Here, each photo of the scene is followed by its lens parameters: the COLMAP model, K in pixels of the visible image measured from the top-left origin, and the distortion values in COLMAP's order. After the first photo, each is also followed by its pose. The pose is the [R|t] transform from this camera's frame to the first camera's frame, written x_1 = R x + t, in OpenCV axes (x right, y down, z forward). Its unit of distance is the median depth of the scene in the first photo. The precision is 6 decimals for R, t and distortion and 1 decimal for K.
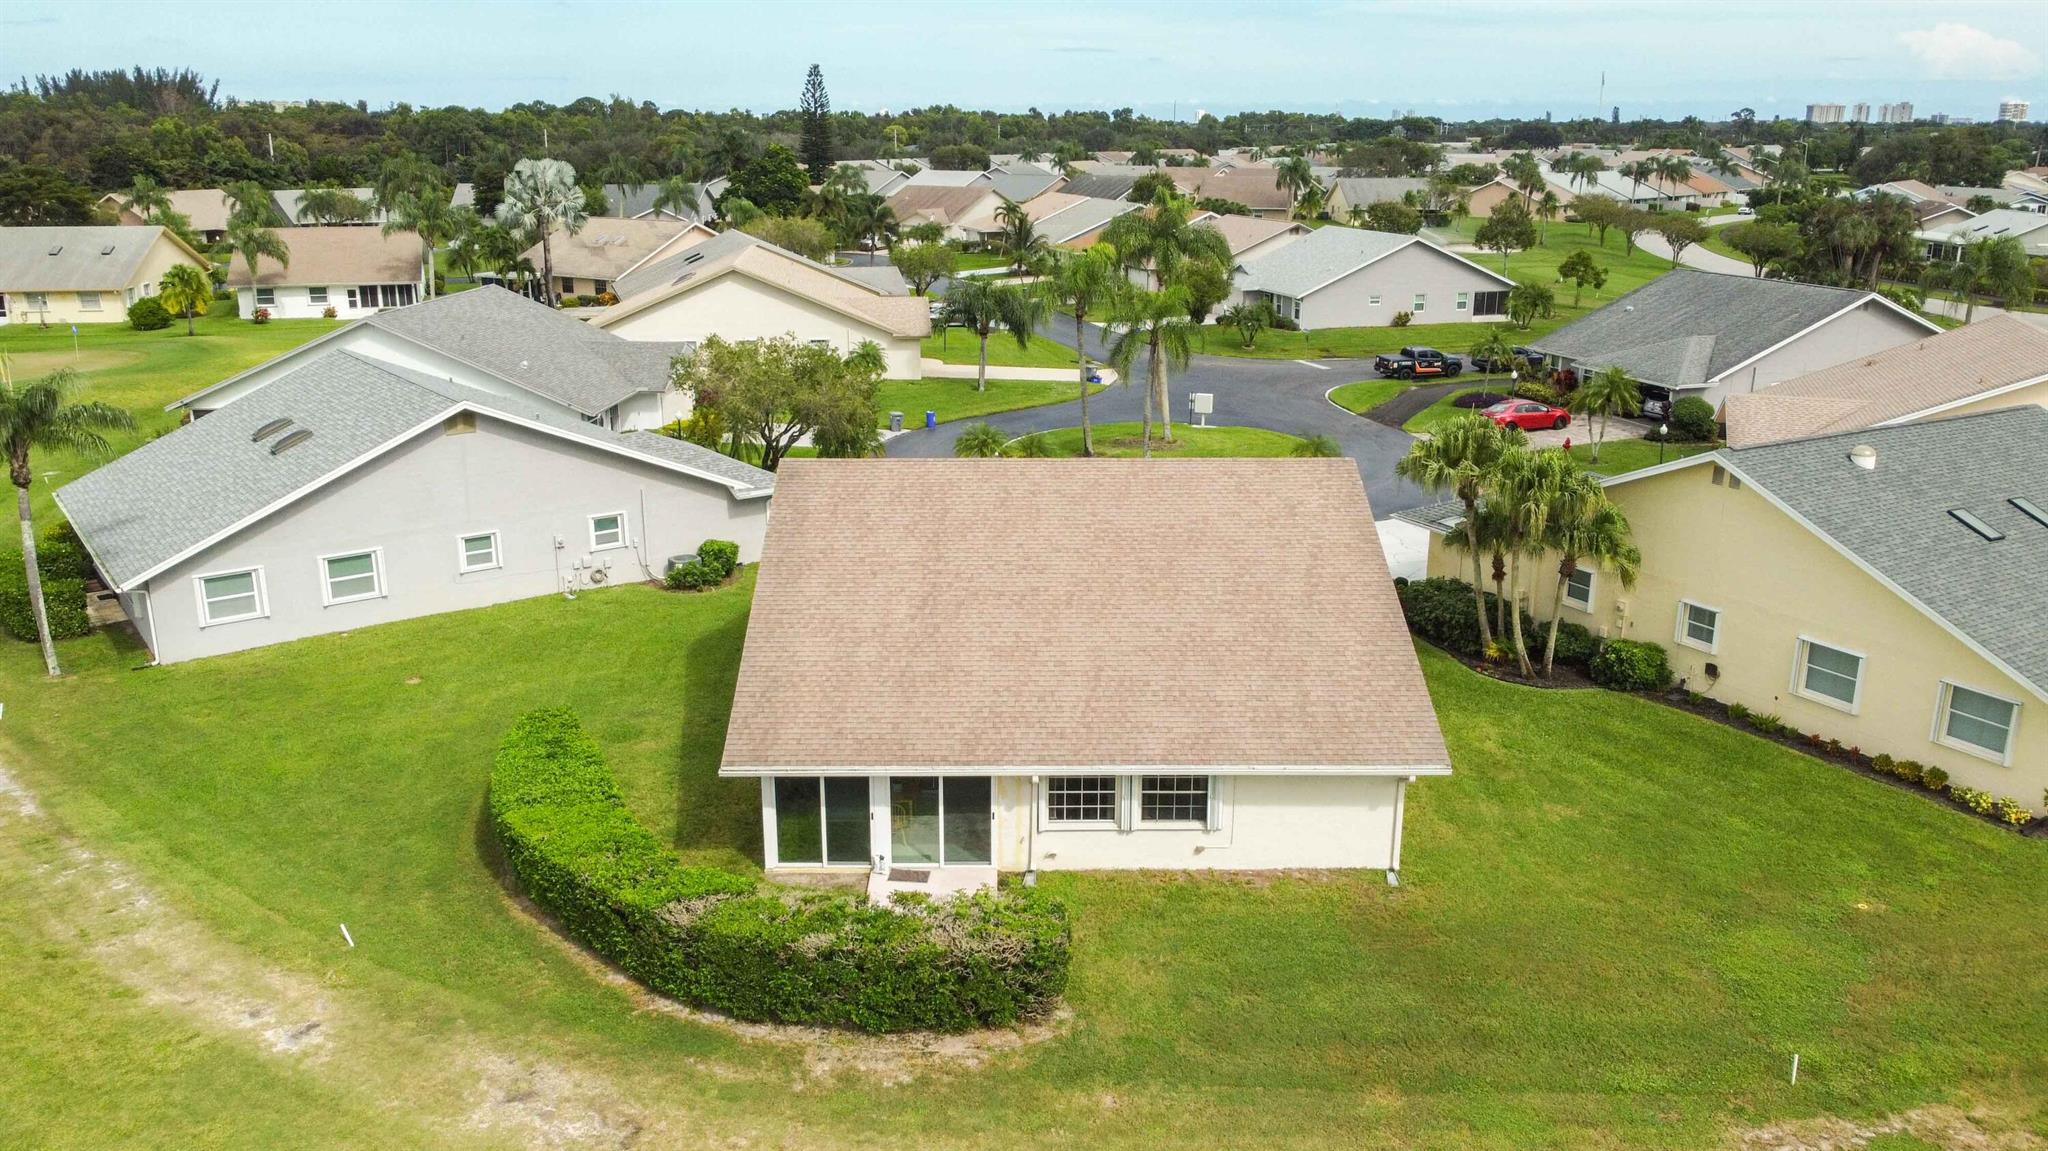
lens RADIAL K [[1554.3, 0, 1018.7], [0, 1554.3, 579.7], [0, 0, 1]] dist [0.008220, -0.014609]
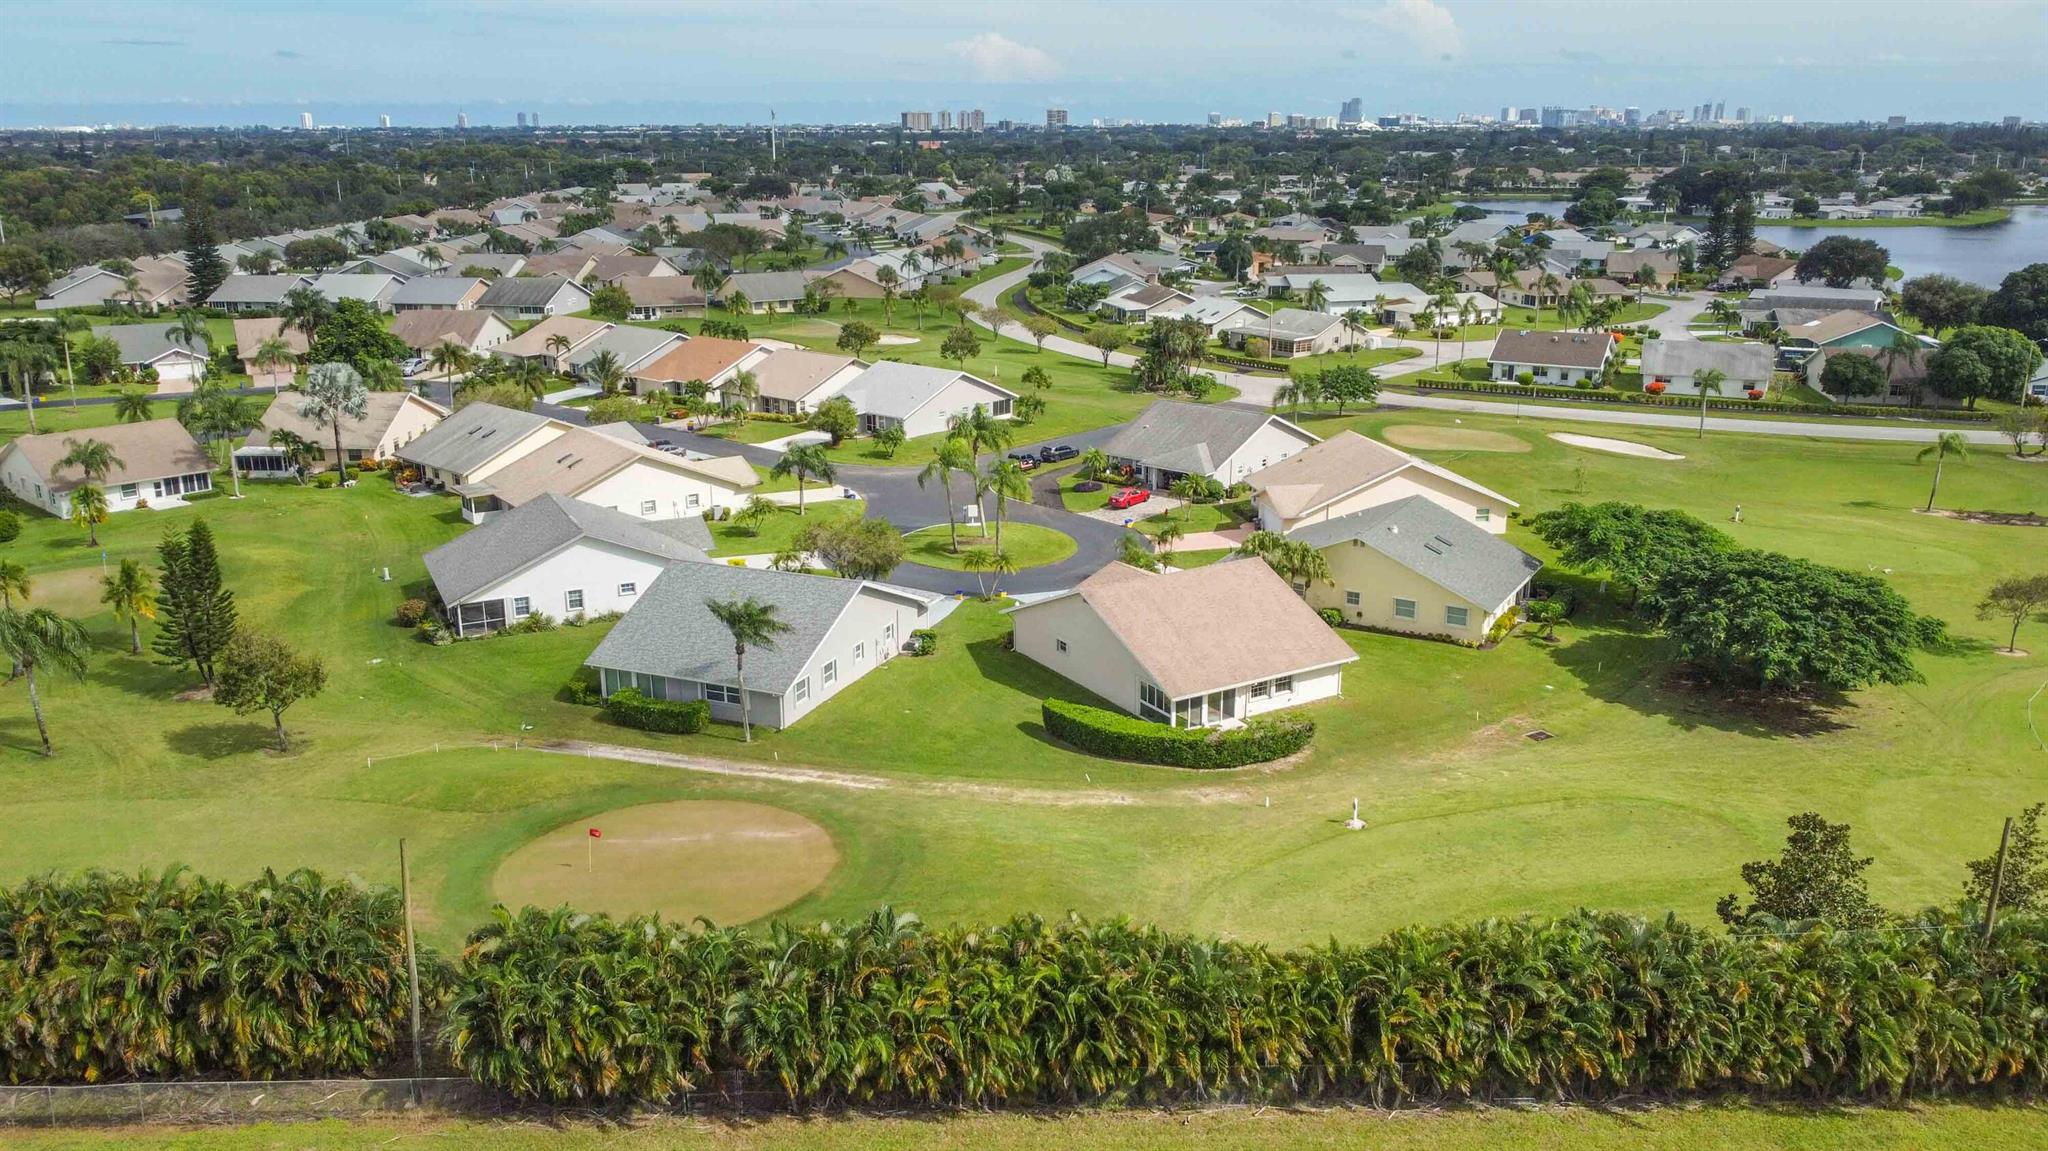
lens RADIAL K [[1554.3, 0, 1014.8], [0, 1554.3, 574.0], [0, 0, 1]] dist [0.008220, -0.014609]
pose [[0.863265, -0.144993, 0.483477, -1.092195], [0.146271, 0.988614, 0.035310, -0.154840], [-0.483092, 0.040237, 0.874645, -0.855922]]
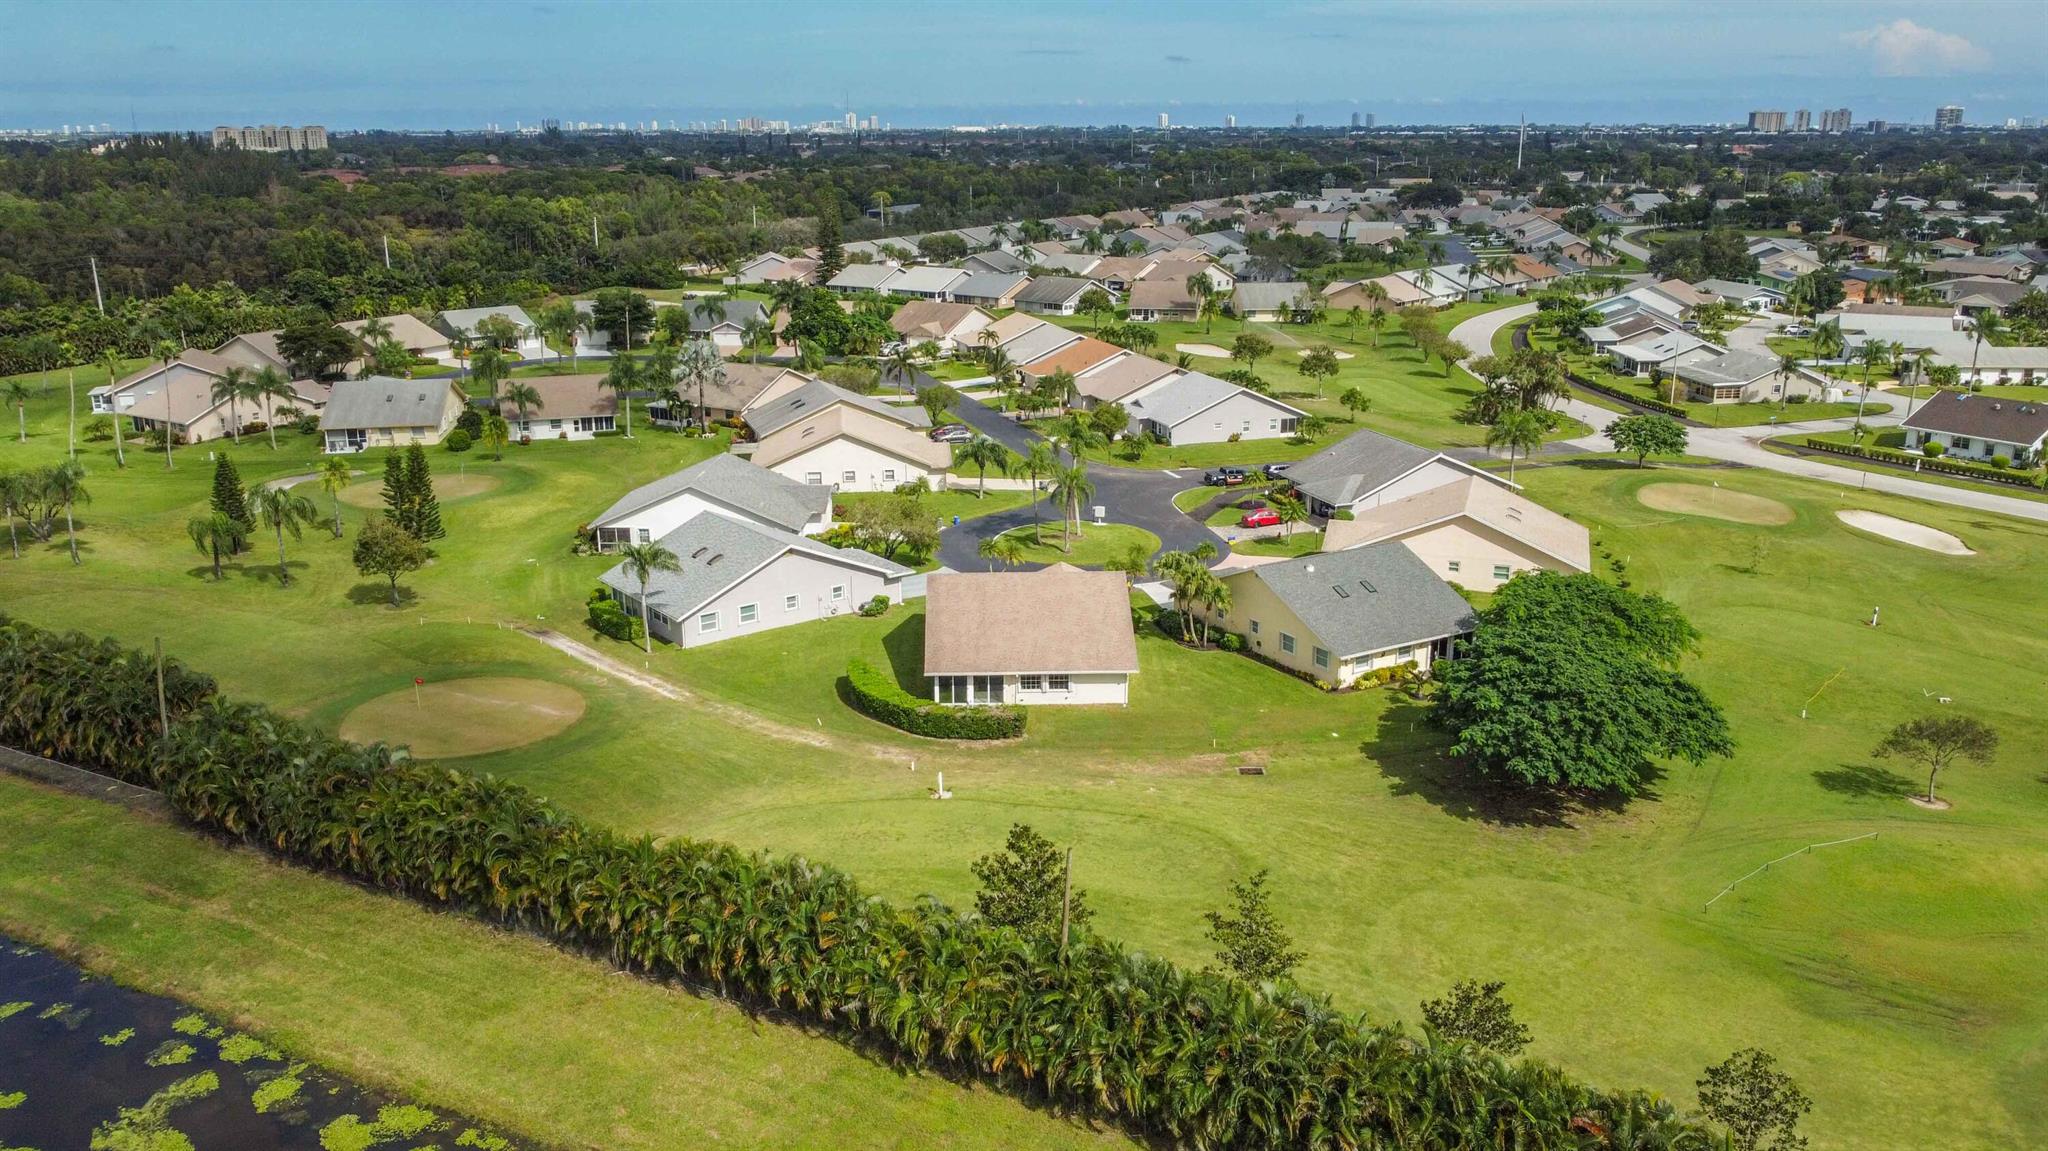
lens RADIAL K [[1554.3, 0, 1013.3], [0, 1554.3, 579.6], [0, 0, 1]] dist [0.008220, -0.014609]
pose [[0.999810, -0.010156, 0.016645, -0.030625], [0.010159, 0.999948, -0.000075, -0.048762], [-0.016644, 0.000244, 0.999861, -1.430993]]
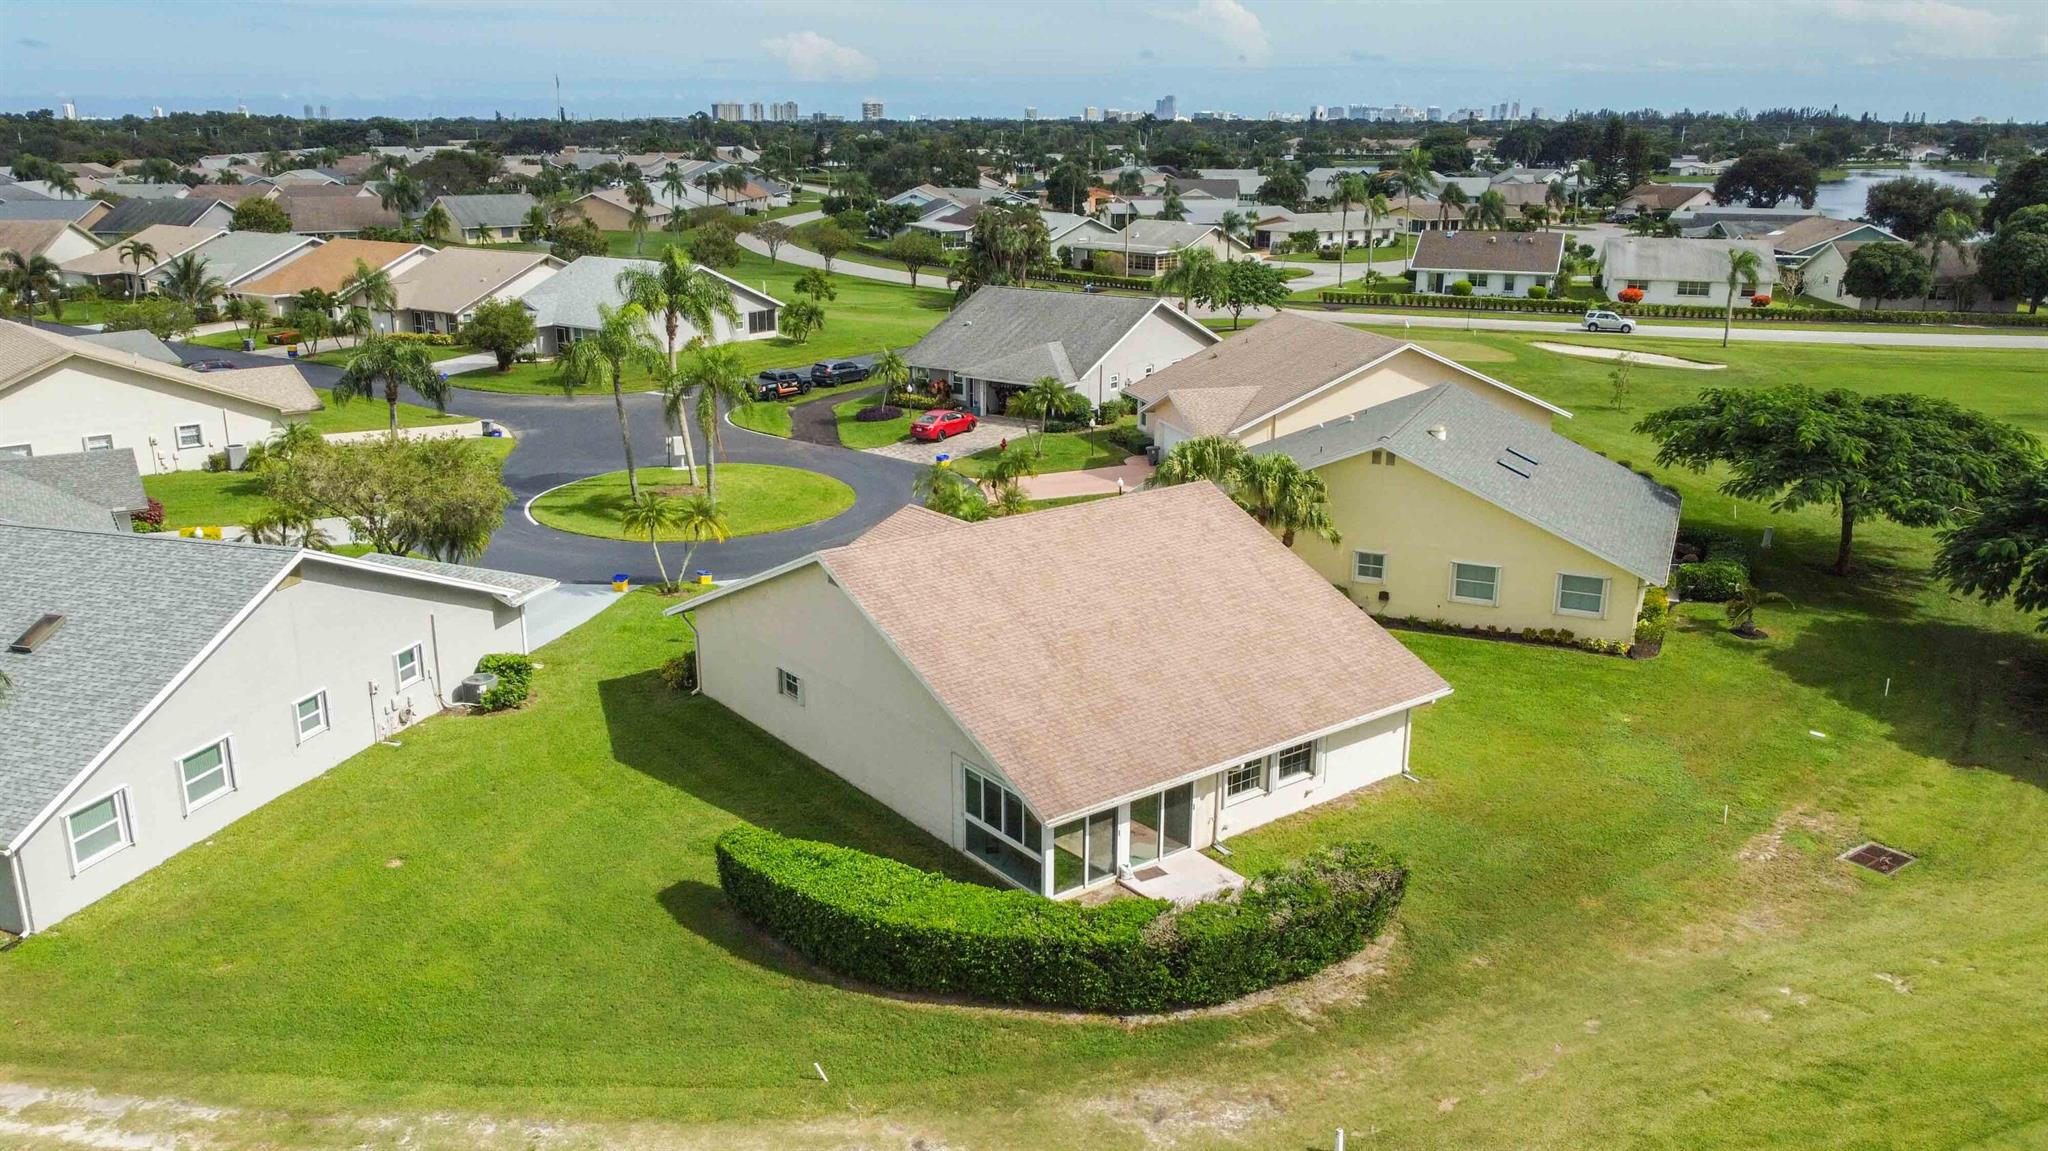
lens RADIAL K [[1554.3, 0, 1018.0], [0, 1554.3, 569.8], [0, 0, 1]] dist [0.008220, -0.014609]
pose [[0.799868, -0.166248, 0.576692, -0.497450], [0.168239, 0.984454, 0.050451, -0.073071], [-0.576114, 0.056668, 0.815403, 0.040984]]
